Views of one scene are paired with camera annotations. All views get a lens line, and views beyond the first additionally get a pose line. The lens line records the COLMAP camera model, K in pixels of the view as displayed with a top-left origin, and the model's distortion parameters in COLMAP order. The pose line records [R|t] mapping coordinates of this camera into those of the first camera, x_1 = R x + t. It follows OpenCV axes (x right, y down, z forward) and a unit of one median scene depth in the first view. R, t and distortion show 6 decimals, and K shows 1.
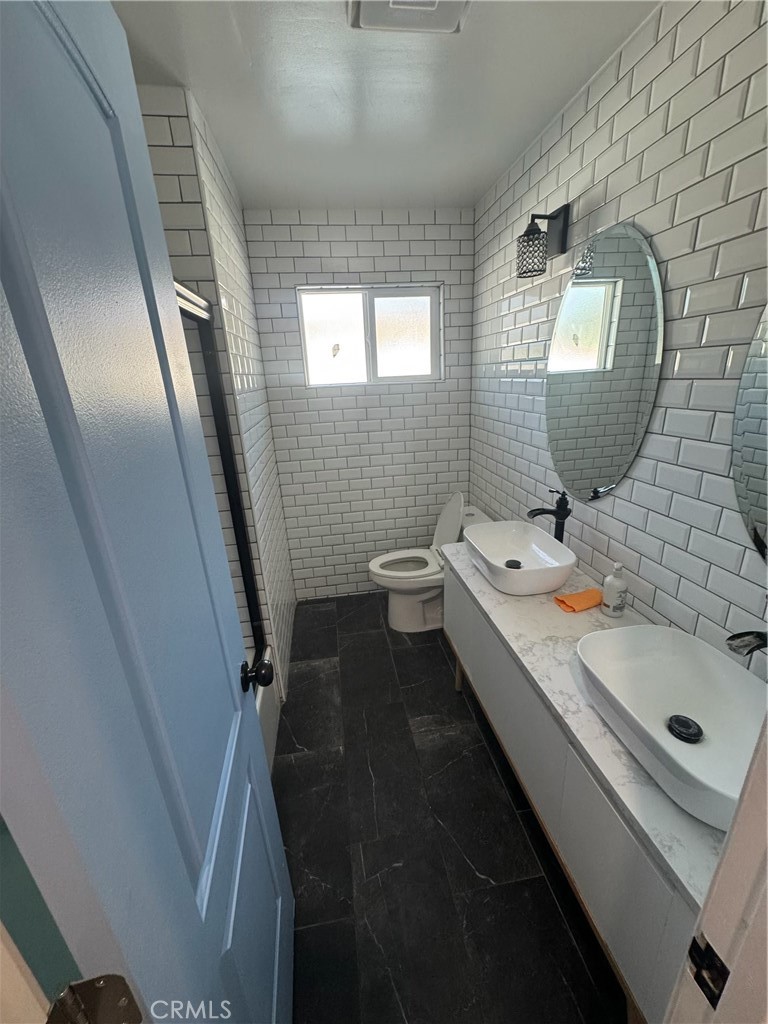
lens RADIAL K [[409.4, 0, 384.0], [0, 409.4, 512.0], [0, 0, 1]] dist [-0.001746, 0.000137]
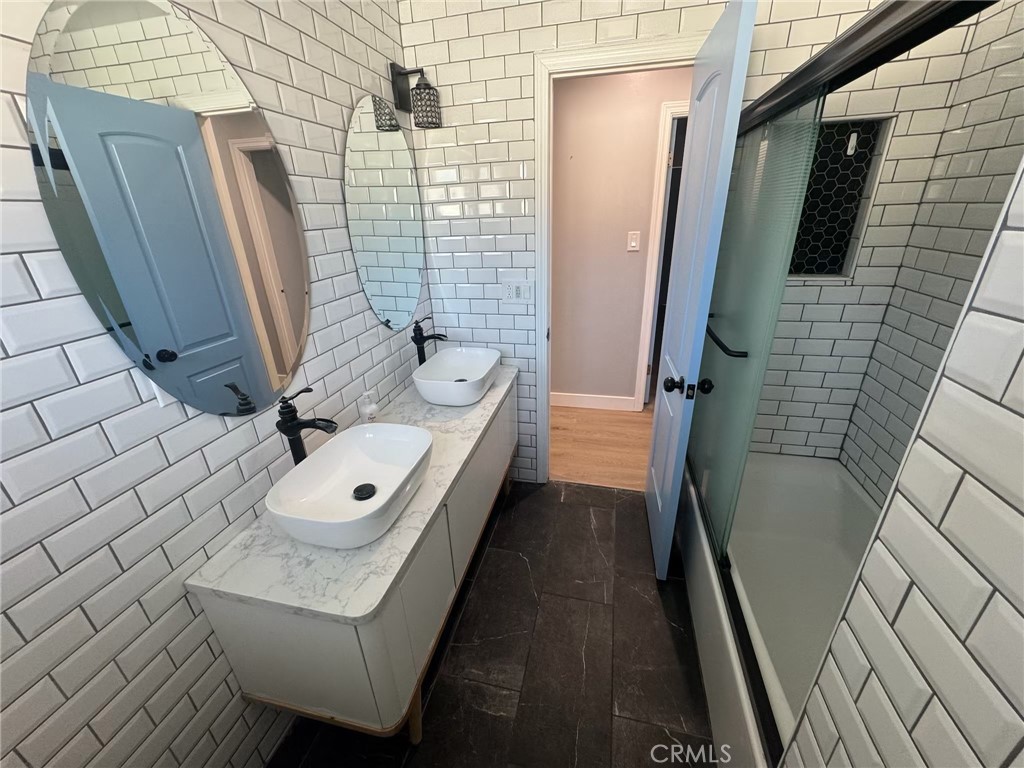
lens RADIAL K [[409.4, 0, 512.0], [0, 409.4, 384.0], [0, 0, 1]] dist [-0.001746, 0.000137]
pose [[-0.923715, -0.072375, 0.376182, -0.238995], [0.194424, 0.757548, 0.623154, -0.545967], [-0.330076, 0.648755, -0.685687, 1.698820]]
